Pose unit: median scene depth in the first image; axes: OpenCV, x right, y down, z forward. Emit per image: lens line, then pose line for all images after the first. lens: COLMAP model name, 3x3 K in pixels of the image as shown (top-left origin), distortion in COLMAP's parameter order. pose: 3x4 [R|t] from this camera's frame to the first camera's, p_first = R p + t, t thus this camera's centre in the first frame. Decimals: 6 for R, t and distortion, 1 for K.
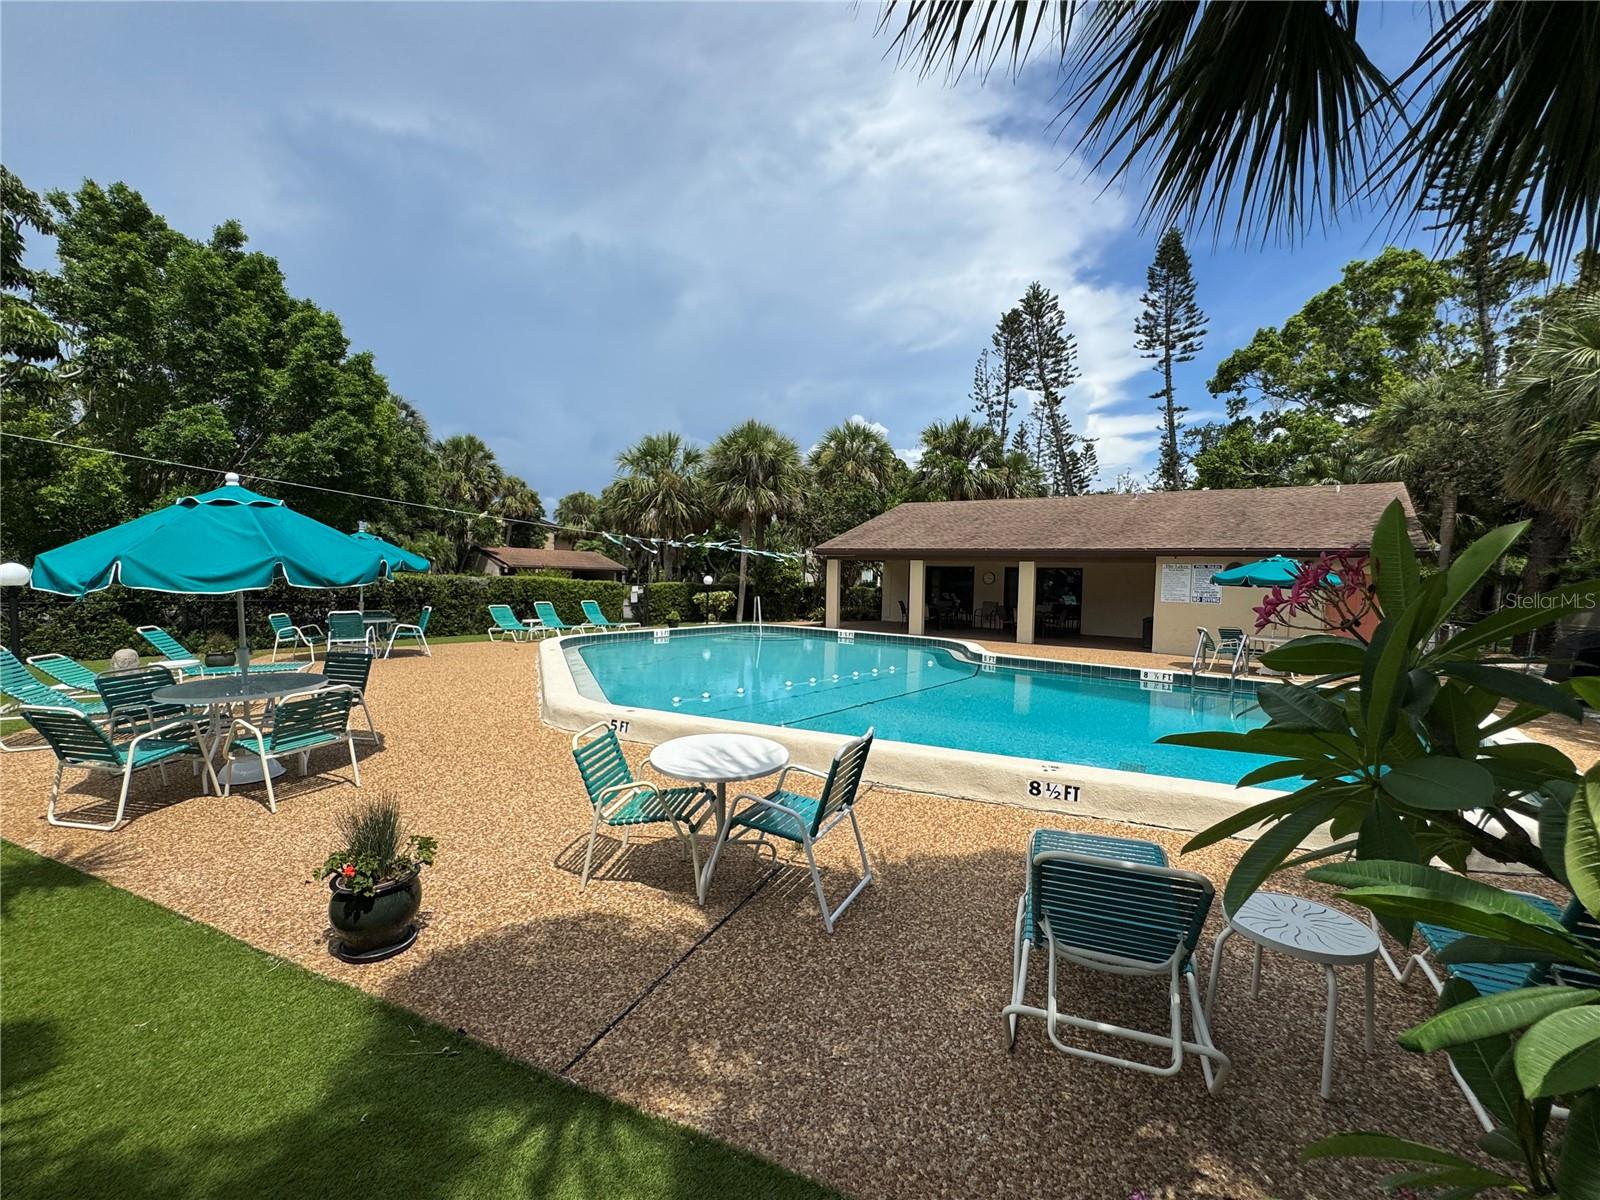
lens RADIAL K [[708.6, 0, 800.0], [0, 708.6, 600.0], [0, 0, 1]] dist [-0.002018, -0.000150]
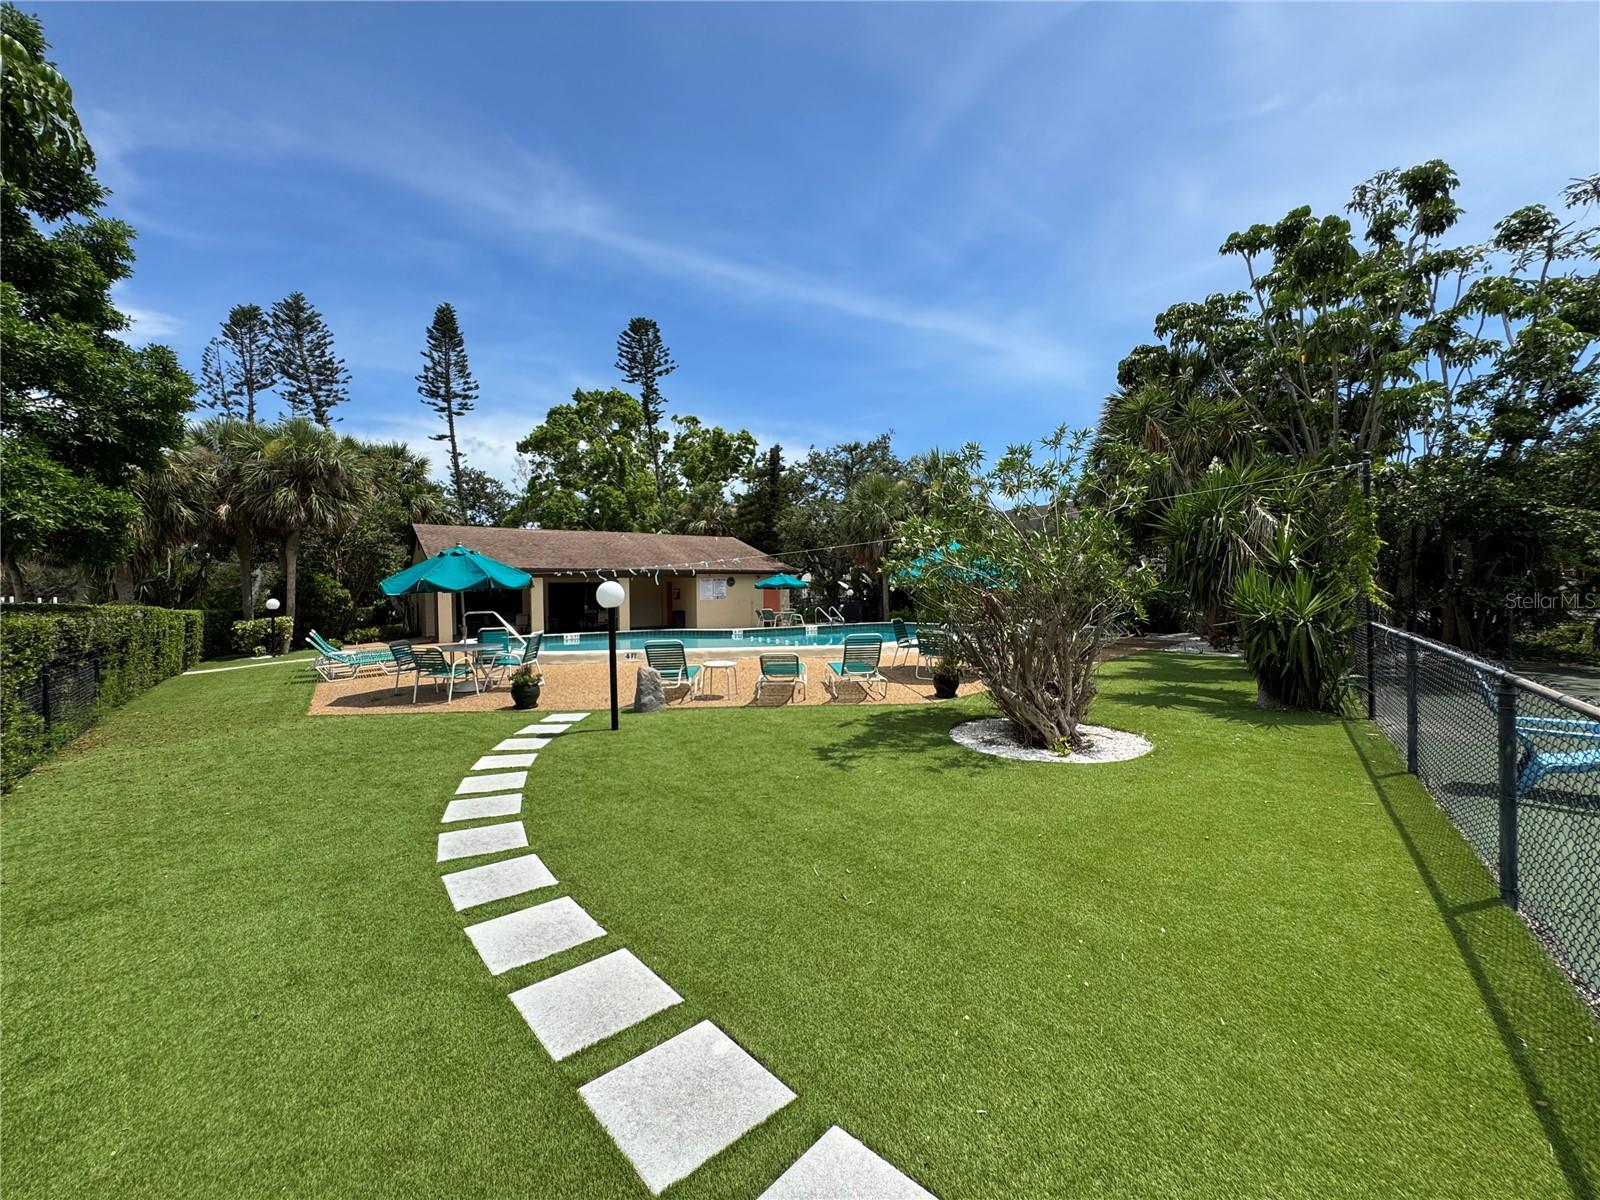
lens RADIAL K [[640.9, 0, 804.6], [0, 640.9, 604.6], [0, 0, 1]] dist [-0.005155, 0.000369]
pose [[0.311580, -0.048634, 0.948975, -0.346844], [0.060042, 0.997701, 0.031417, -0.007888], [-0.948321, 0.047190, 0.313783, 0.096824]]
